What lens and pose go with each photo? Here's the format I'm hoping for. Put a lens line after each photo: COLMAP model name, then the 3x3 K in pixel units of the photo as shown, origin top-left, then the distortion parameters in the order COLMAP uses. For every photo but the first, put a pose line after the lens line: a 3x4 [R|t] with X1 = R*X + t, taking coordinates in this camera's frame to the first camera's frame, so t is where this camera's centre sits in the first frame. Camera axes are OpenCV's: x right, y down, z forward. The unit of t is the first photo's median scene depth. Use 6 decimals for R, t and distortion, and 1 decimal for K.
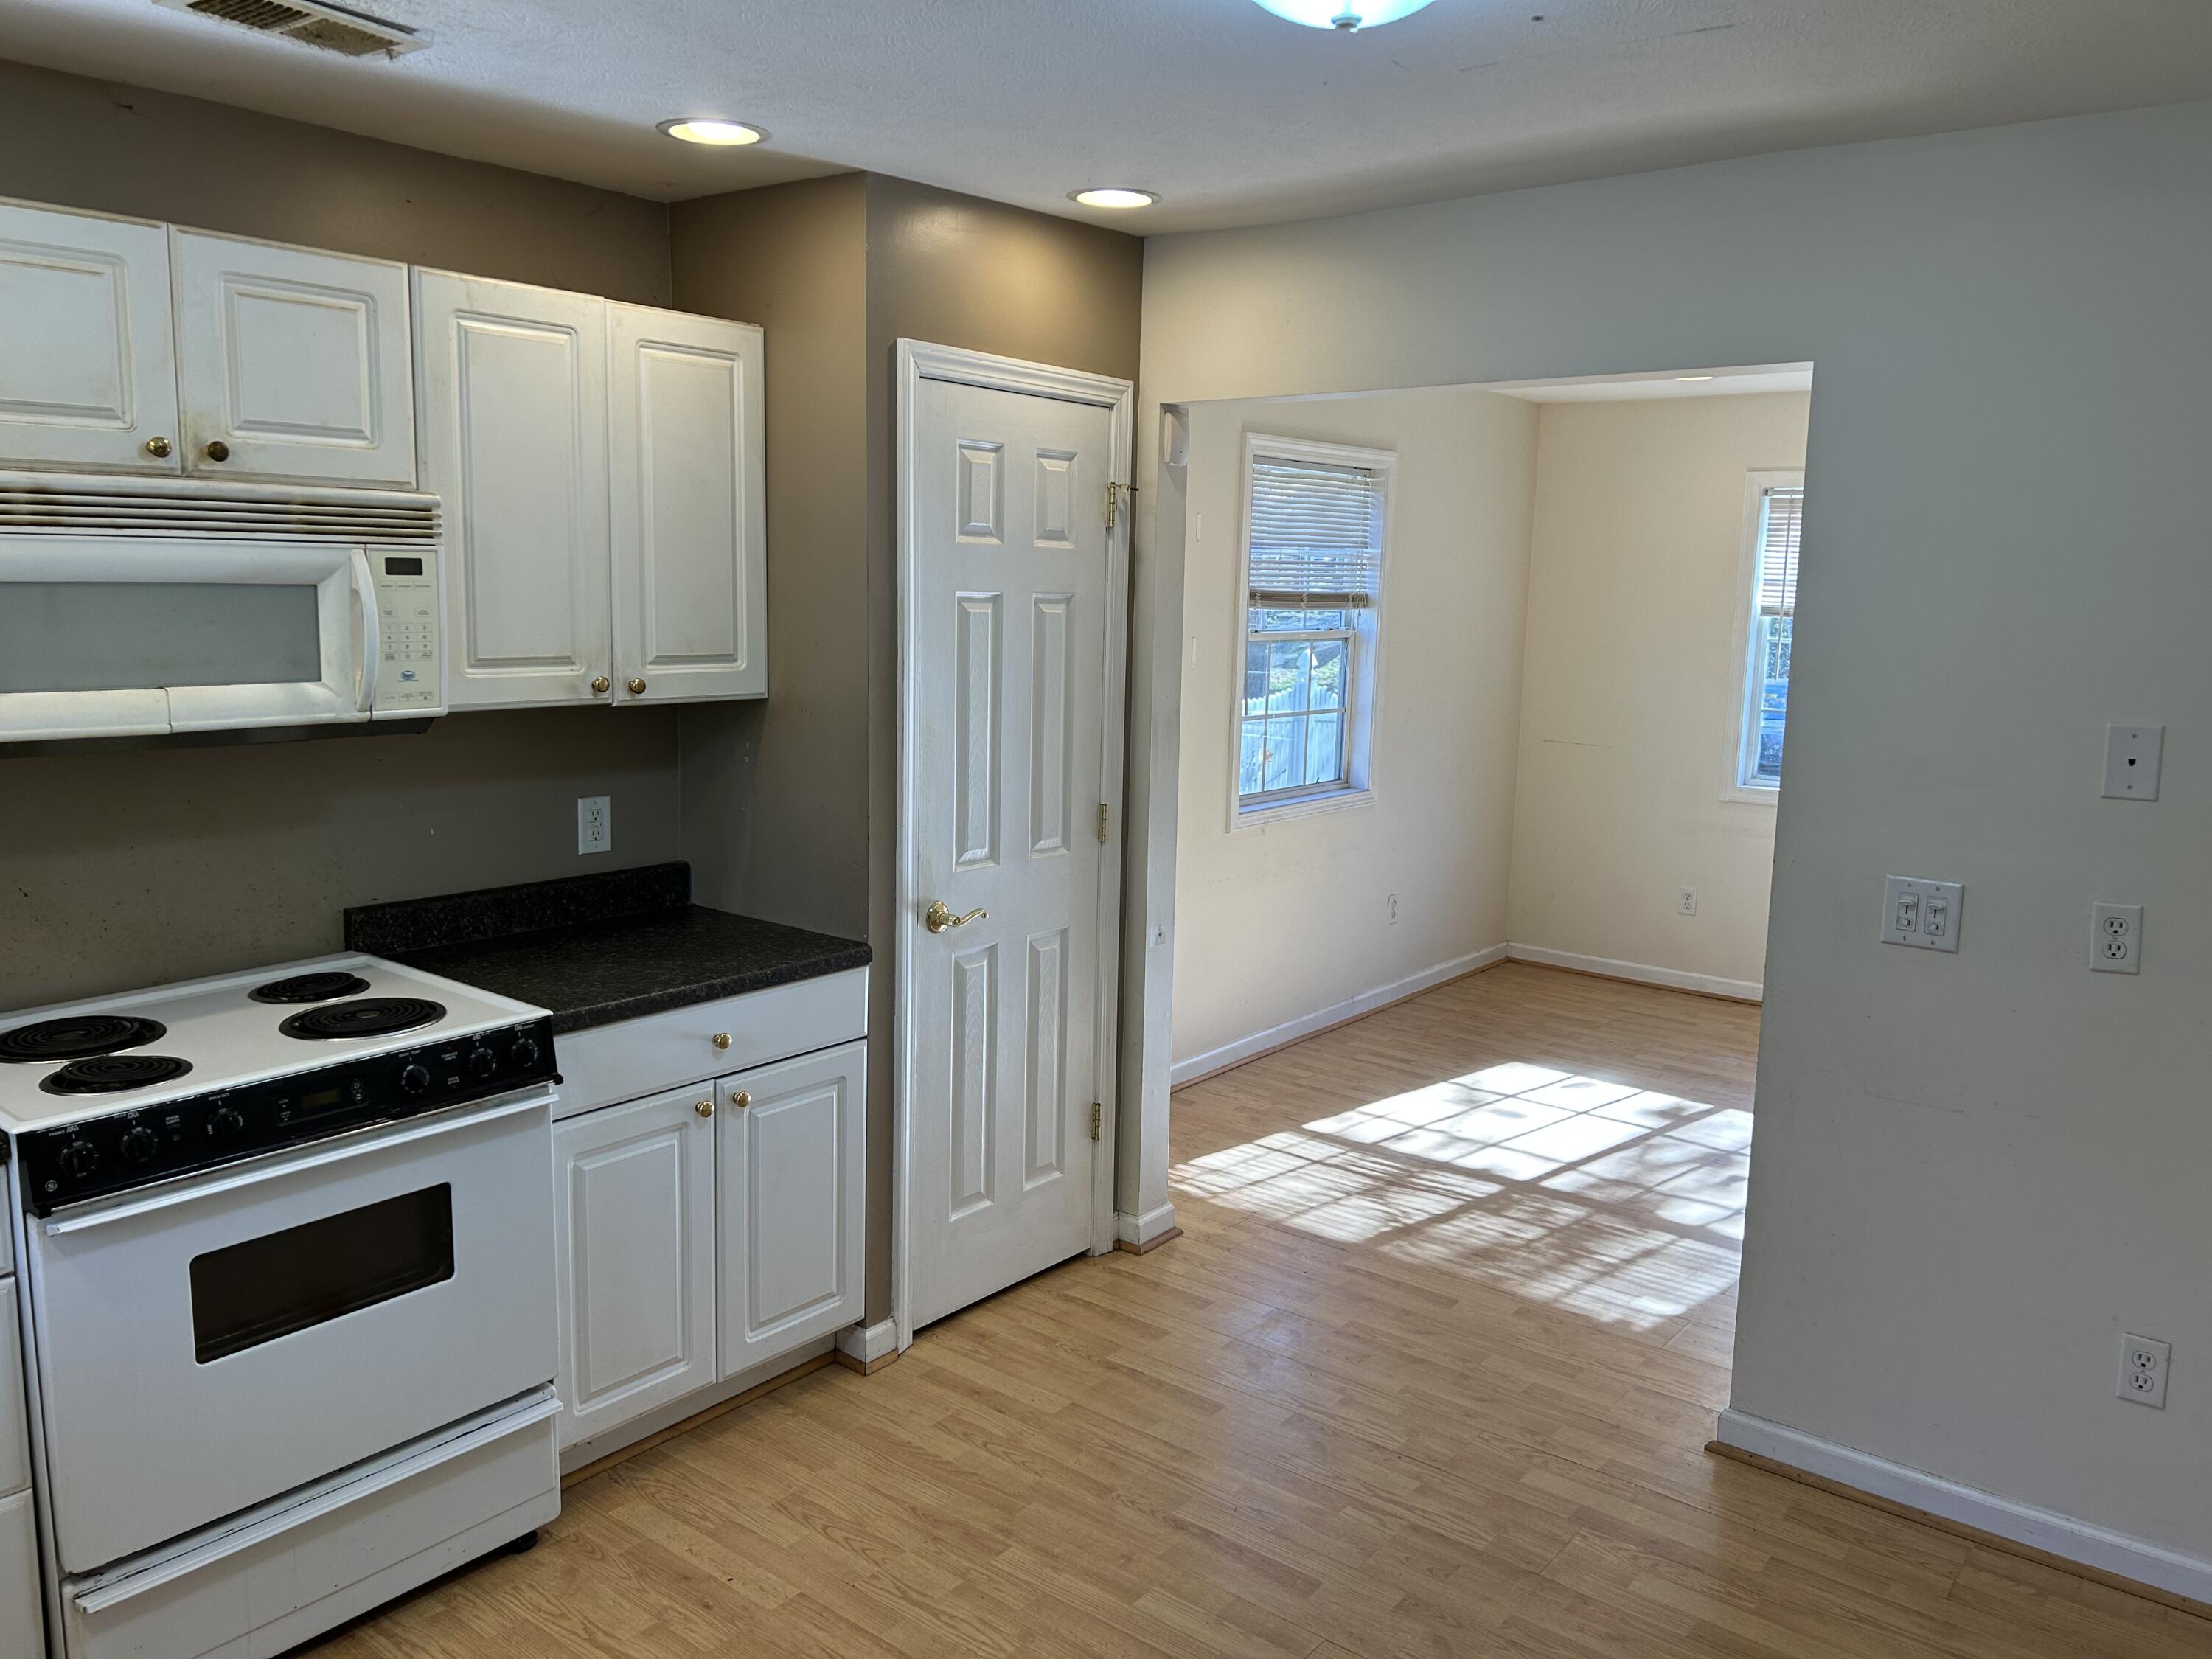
lens RADIAL K [[1689.4, 0, 1098.0], [0, 1689.4, 835.5], [0, 0, 1]] dist [0.080676, -0.075858]
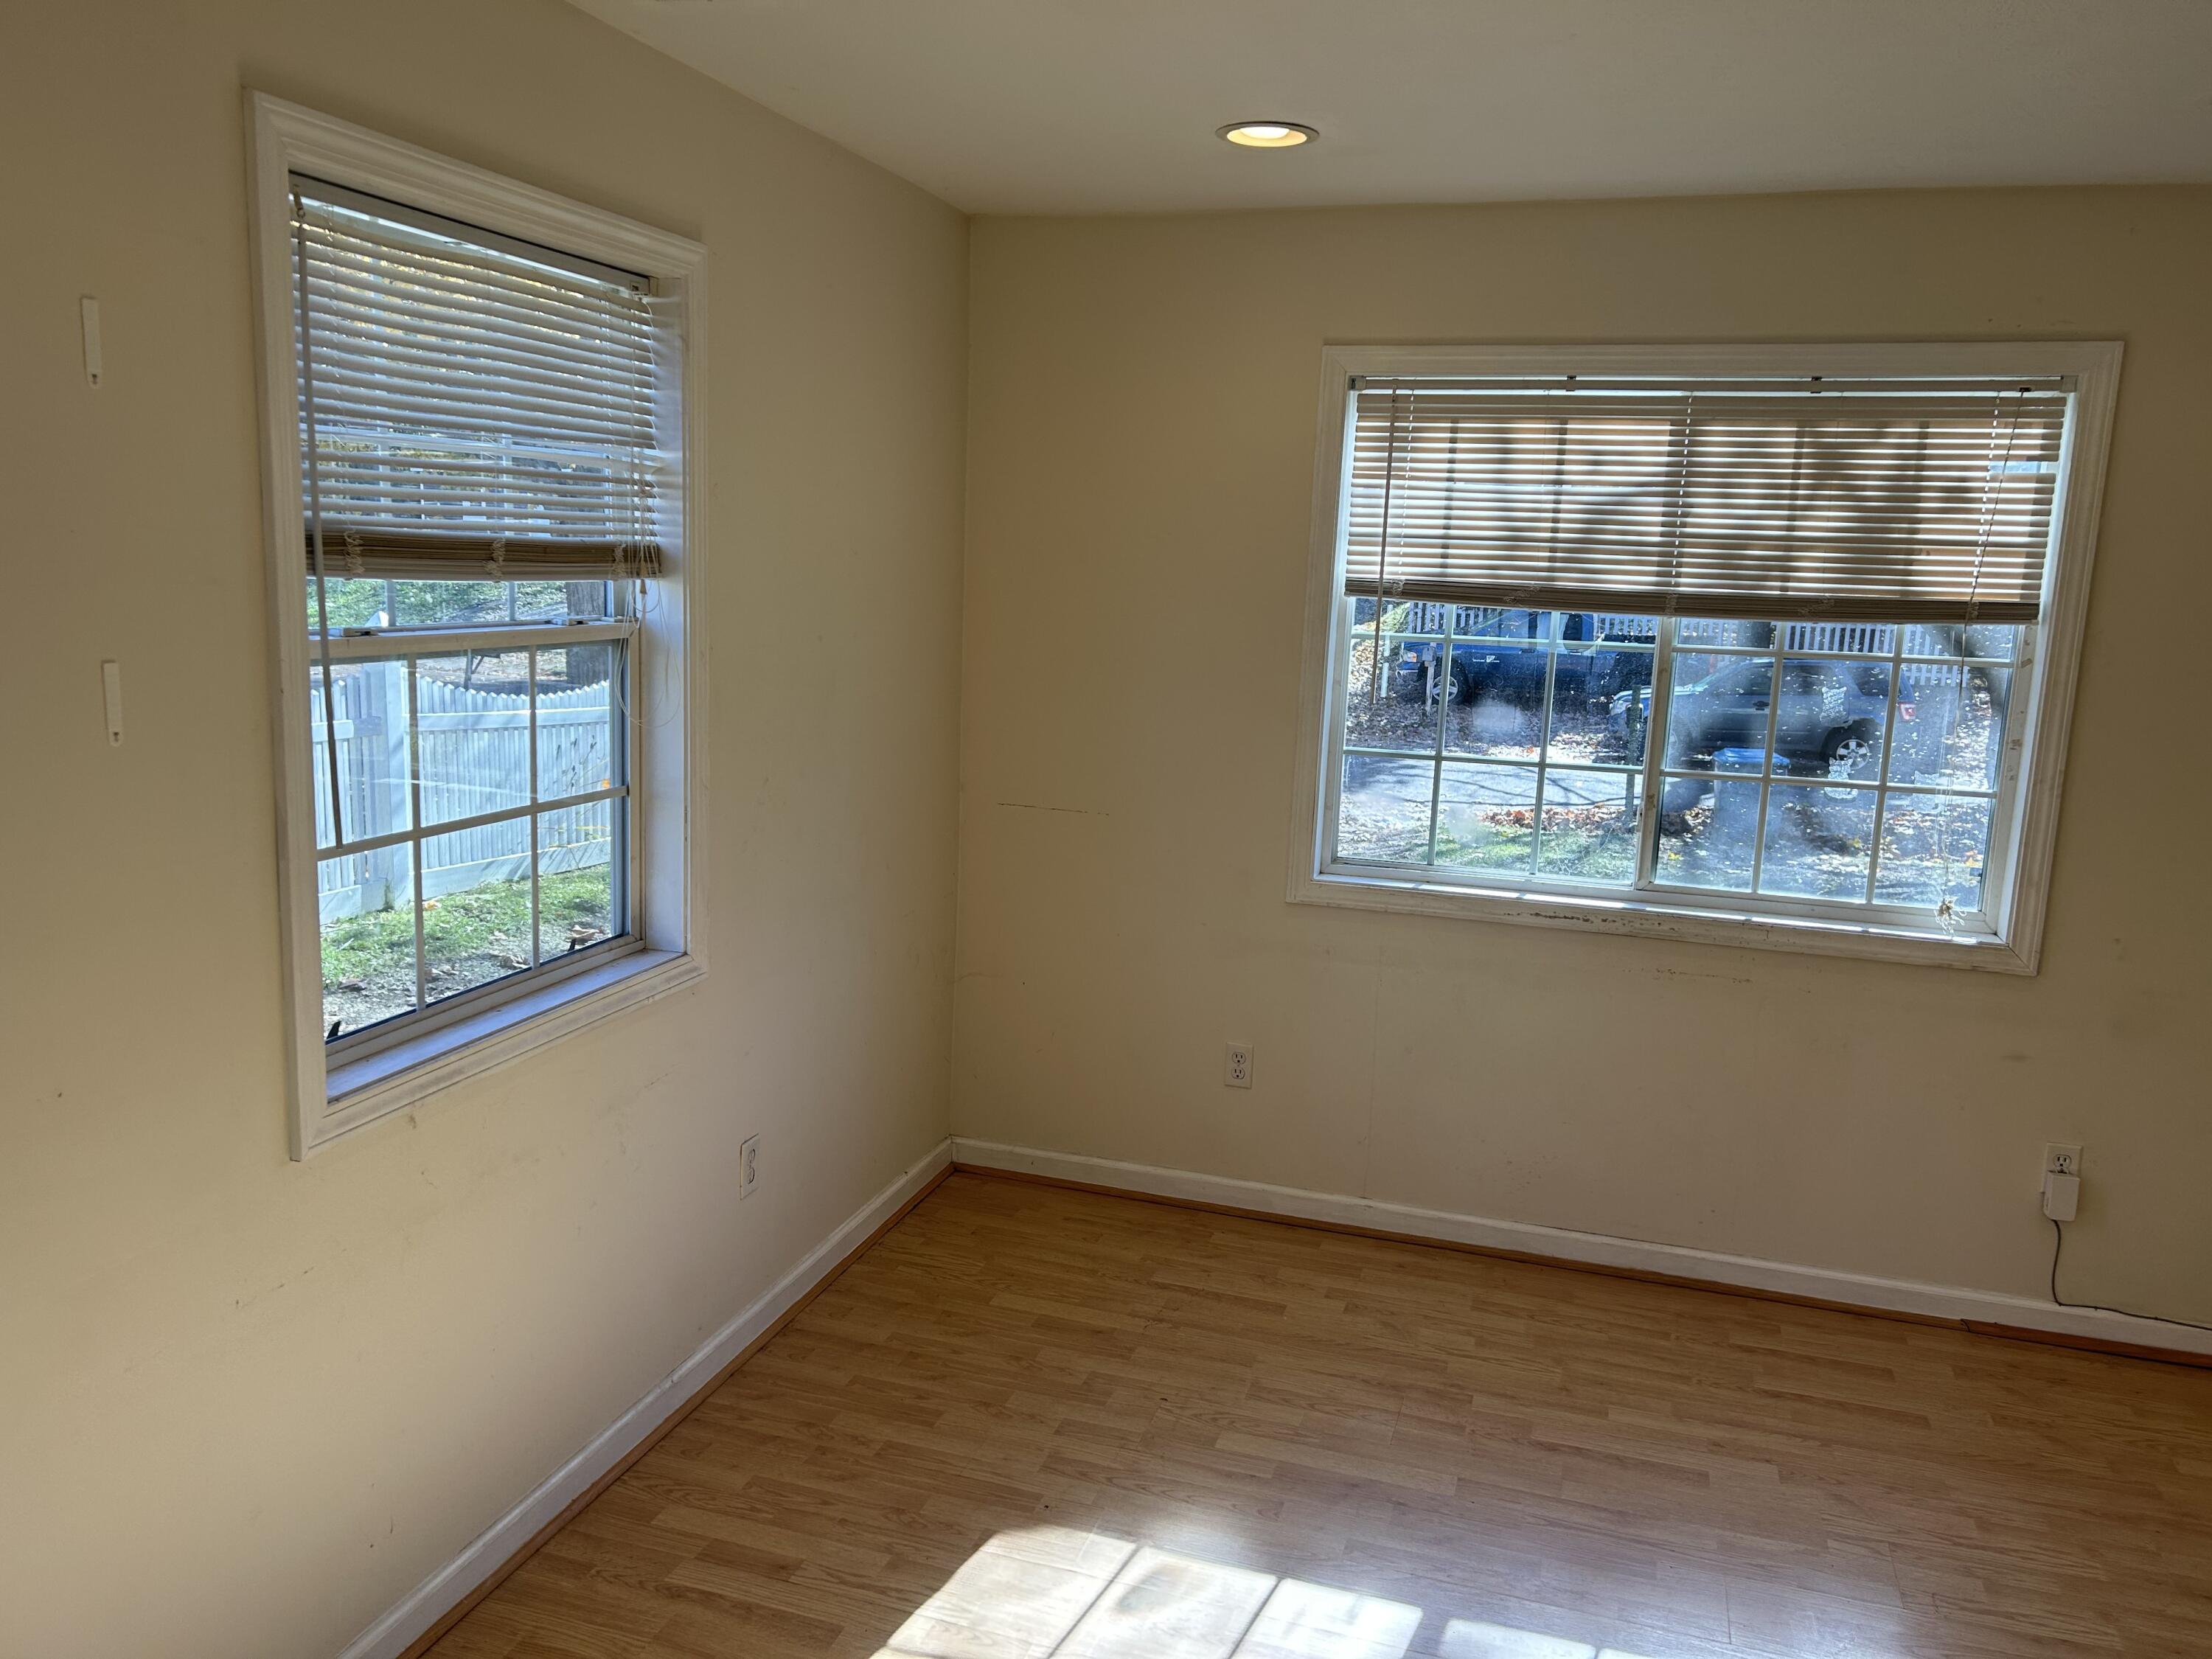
lens RADIAL K [[1689.4, 0, 1098.0], [0, 1689.4, 835.5], [0, 0, 1]] dist [0.080676, -0.075858]
pose [[0.936797, -0.047309, 0.346661, 0.105938], [0.037788, 0.998701, 0.034175, -0.074043], [-0.347827, -0.018916, 0.937368, 0.514271]]
